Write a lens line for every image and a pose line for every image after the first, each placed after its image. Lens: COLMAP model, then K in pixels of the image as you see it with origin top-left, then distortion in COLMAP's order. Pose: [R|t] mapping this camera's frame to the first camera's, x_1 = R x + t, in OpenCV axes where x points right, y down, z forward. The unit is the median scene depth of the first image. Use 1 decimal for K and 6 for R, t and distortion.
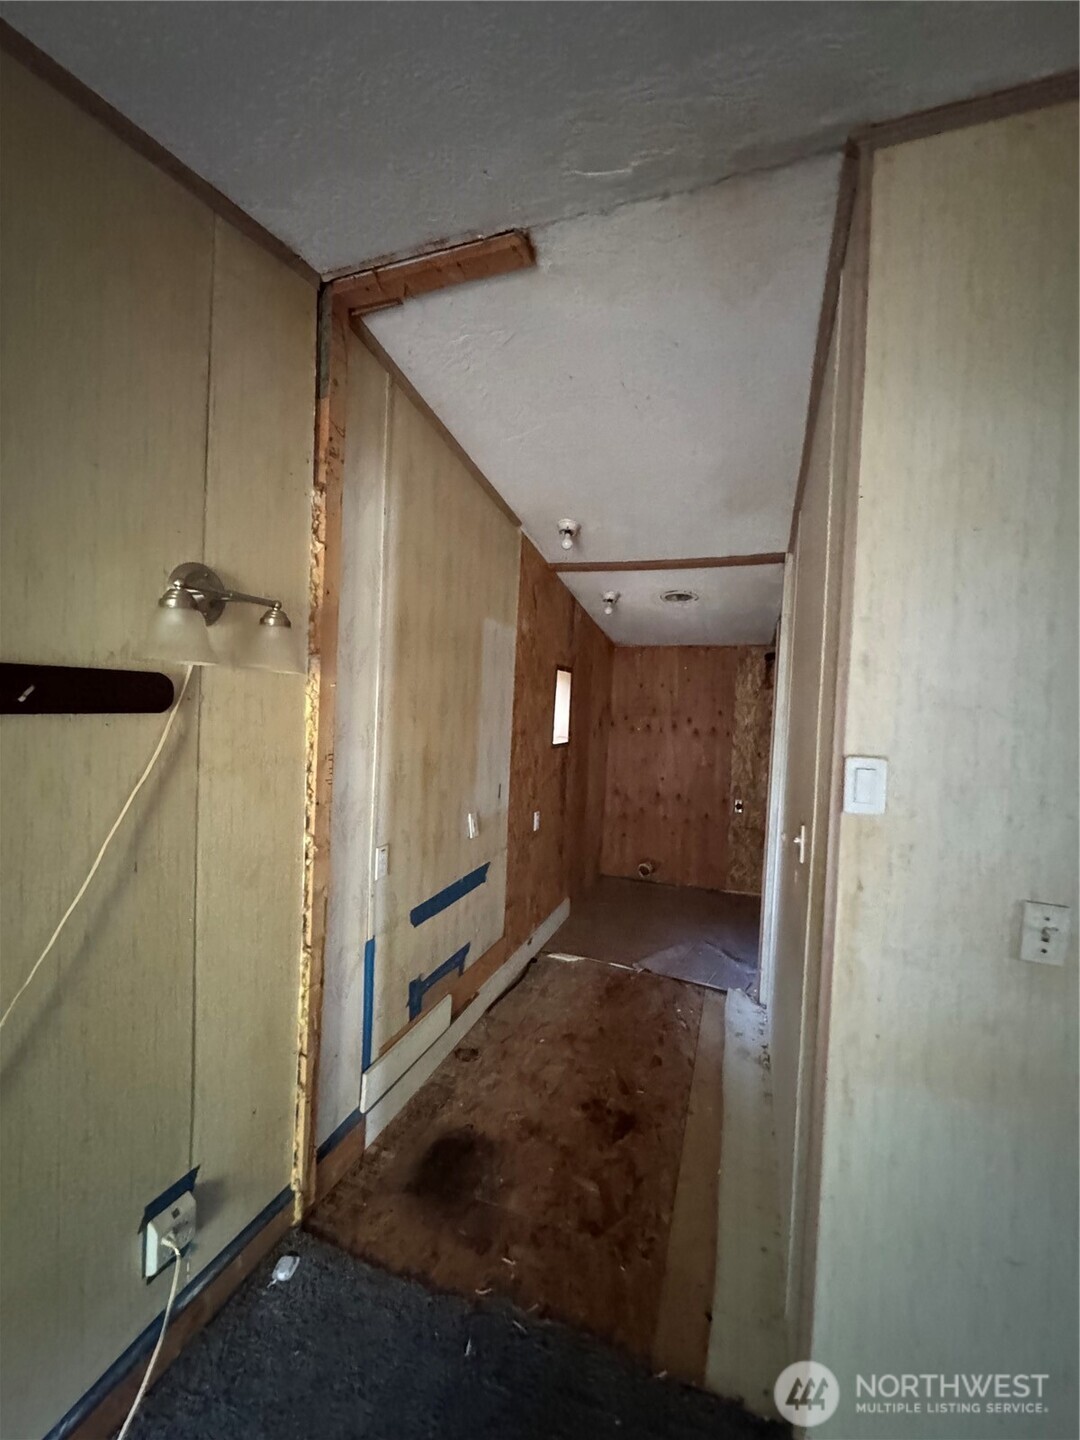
lens RADIAL K [[575.3, 0, 540.0], [0, 575.3, 720.0], [0, 0, 1]] dist [-0.002844, 0.000146]
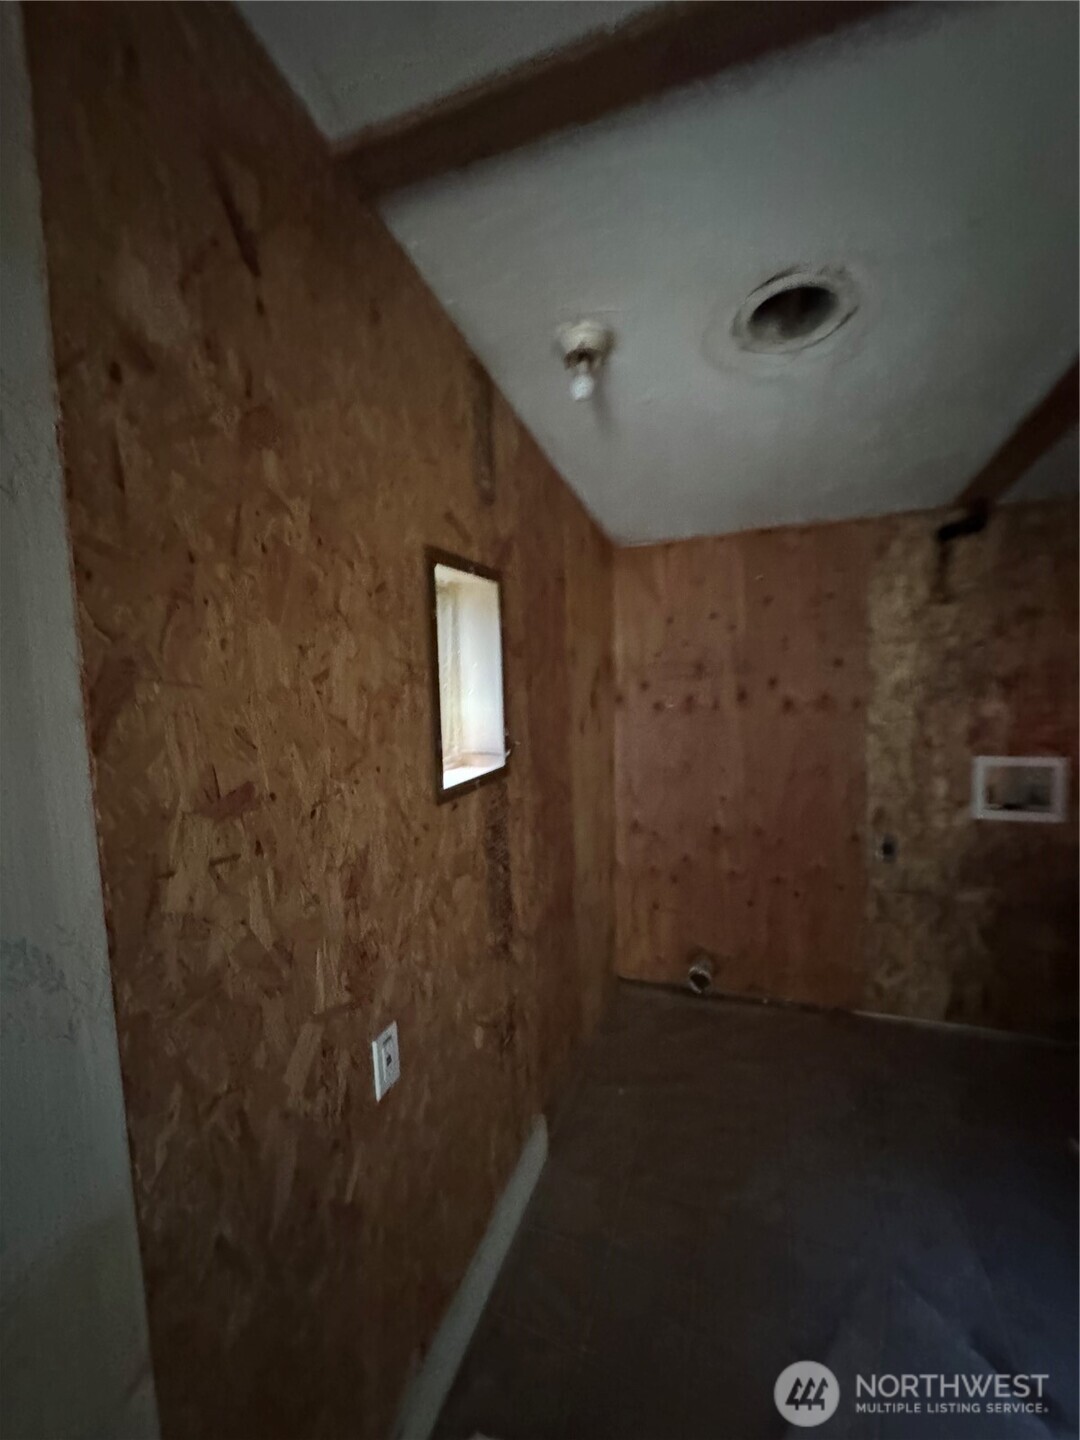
lens RADIAL K [[575.3, 0, 540.0], [0, 575.3, 720.0], [0, 0, 1]] dist [-0.002844, 0.000146]
pose [[0.996977, -0.075439, -0.018578, 0.066471], [0.076364, 0.995538, 0.055436, -0.009665], [0.014313, -0.056687, 0.998289, 0.504272]]
